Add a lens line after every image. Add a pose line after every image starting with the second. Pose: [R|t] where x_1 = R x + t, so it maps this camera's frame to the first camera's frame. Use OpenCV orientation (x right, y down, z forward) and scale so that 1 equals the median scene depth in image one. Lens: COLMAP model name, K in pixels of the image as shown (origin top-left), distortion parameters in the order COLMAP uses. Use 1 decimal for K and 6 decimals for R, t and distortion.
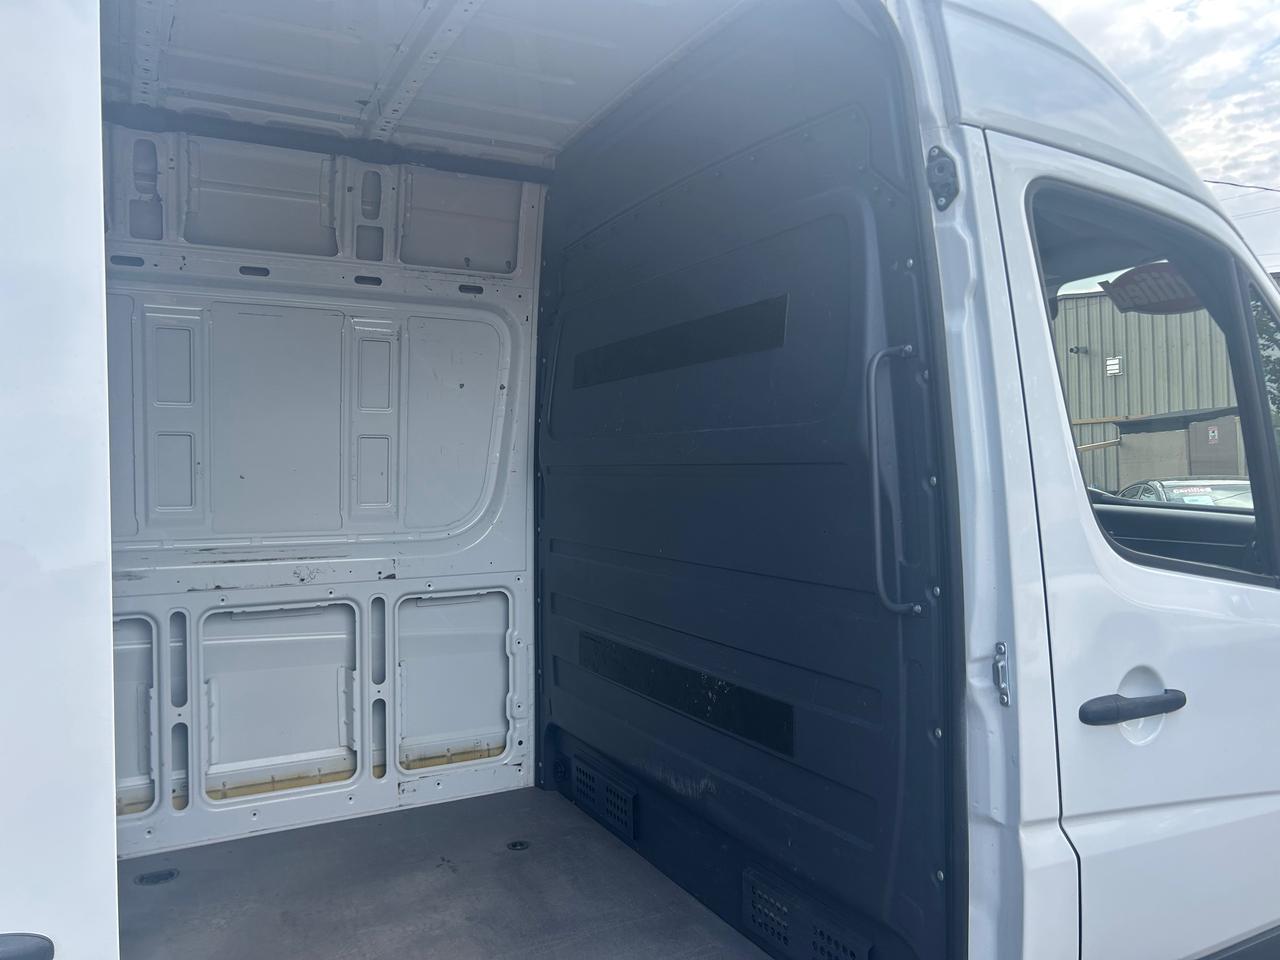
lens RADIAL K [[971.2, 0, 640.0], [0, 971.2, 480.0], [0, 0, 1]] dist [0.018119, 0.000698]
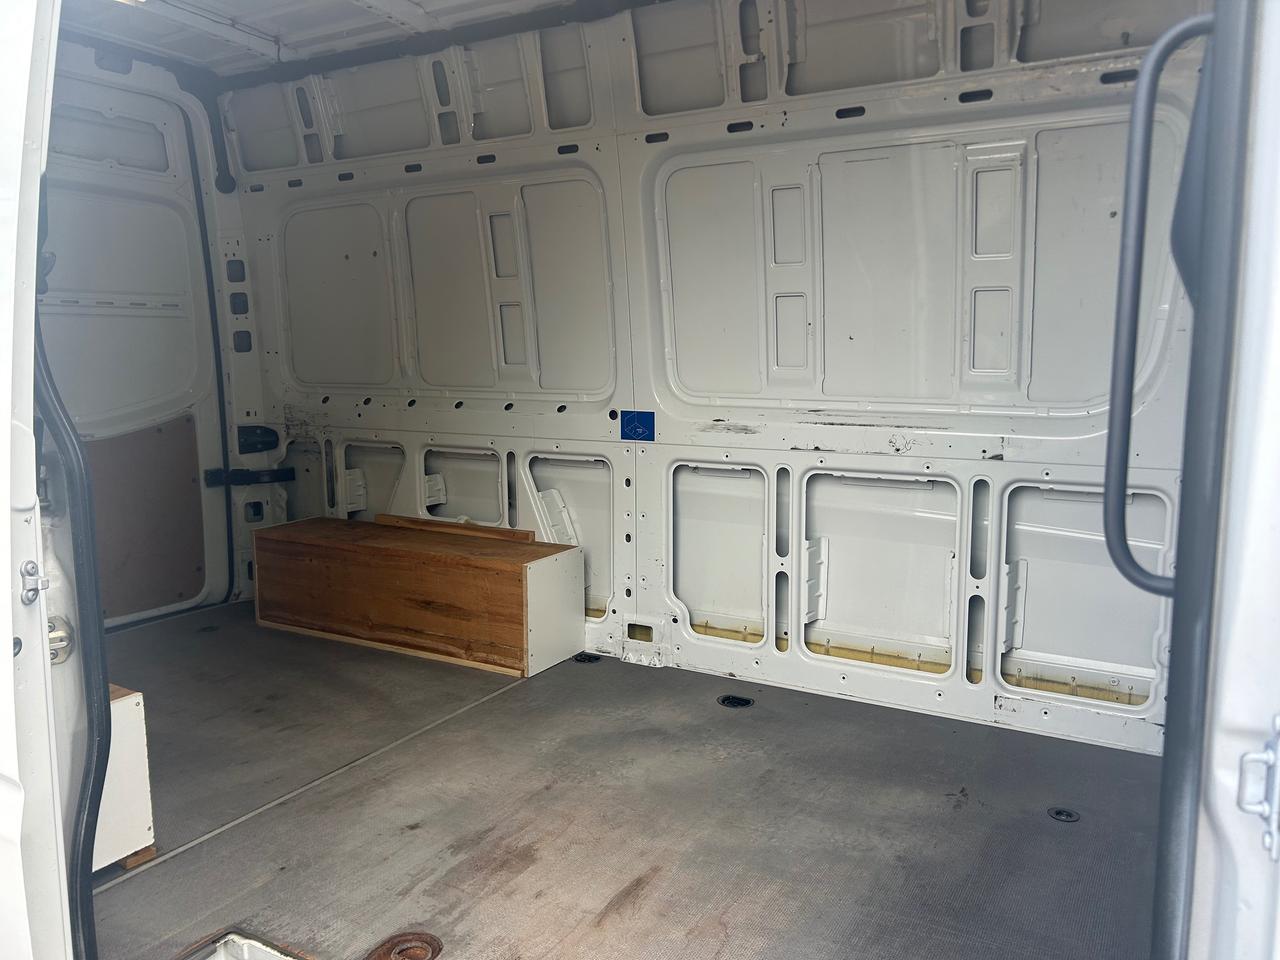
lens RADIAL K [[971.2, 0, 640.0], [0, 971.2, 480.0], [0, 0, 1]] dist [0.018119, 0.000698]
pose [[0.527174, 0.120345, -0.841193, 0.293471], [-0.011593, 0.990847, 0.134490, 0.009013], [0.849679, -0.061148, 0.523744, 0.295212]]
